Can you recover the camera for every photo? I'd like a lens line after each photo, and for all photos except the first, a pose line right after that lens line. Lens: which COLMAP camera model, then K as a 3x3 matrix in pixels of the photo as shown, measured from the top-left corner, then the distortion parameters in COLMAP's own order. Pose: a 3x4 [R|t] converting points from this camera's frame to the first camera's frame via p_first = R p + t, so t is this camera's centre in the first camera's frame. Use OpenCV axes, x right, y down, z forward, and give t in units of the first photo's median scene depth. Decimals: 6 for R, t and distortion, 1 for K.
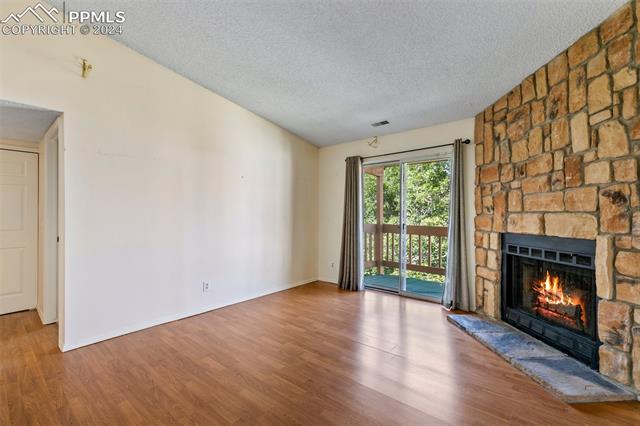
lens RADIAL K [[284.8, 0, 320.0], [0, 284.8, 213.0], [0, 0, 1]] dist [0.001617, -0.000007]
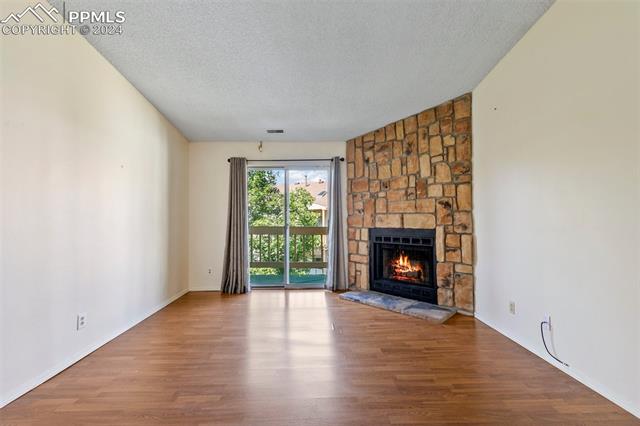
lens RADIAL K [[284.8, 0, 320.0], [0, 284.8, 213.0], [0, 0, 1]] dist [0.001617, -0.000007]
pose [[0.744983, 0.002640, 0.667078, -0.569135], [0.004184, 0.999954, -0.008630, 0.006716], [-0.667070, 0.009220, 0.744938, 0.135267]]
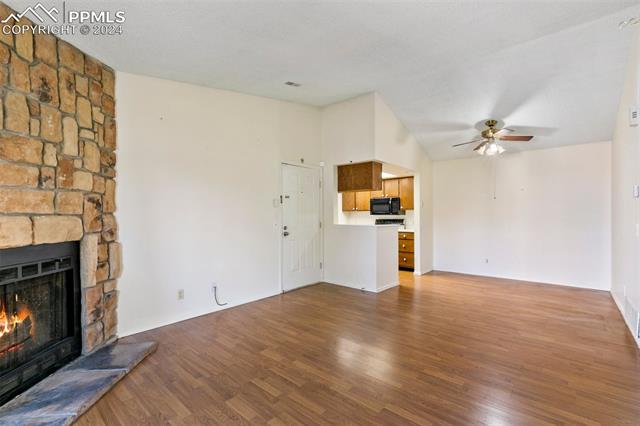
lens RADIAL K [[284.8, 0, 320.0], [0, 284.8, 213.0], [0, 0, 1]] dist [0.001617, -0.000007]
pose [[-0.999906, 0.002707, 0.013462, 0.009671], [0.002524, 0.999905, -0.013561, 0.004836], [-0.013498, -0.013526, -0.999817, 1.679399]]
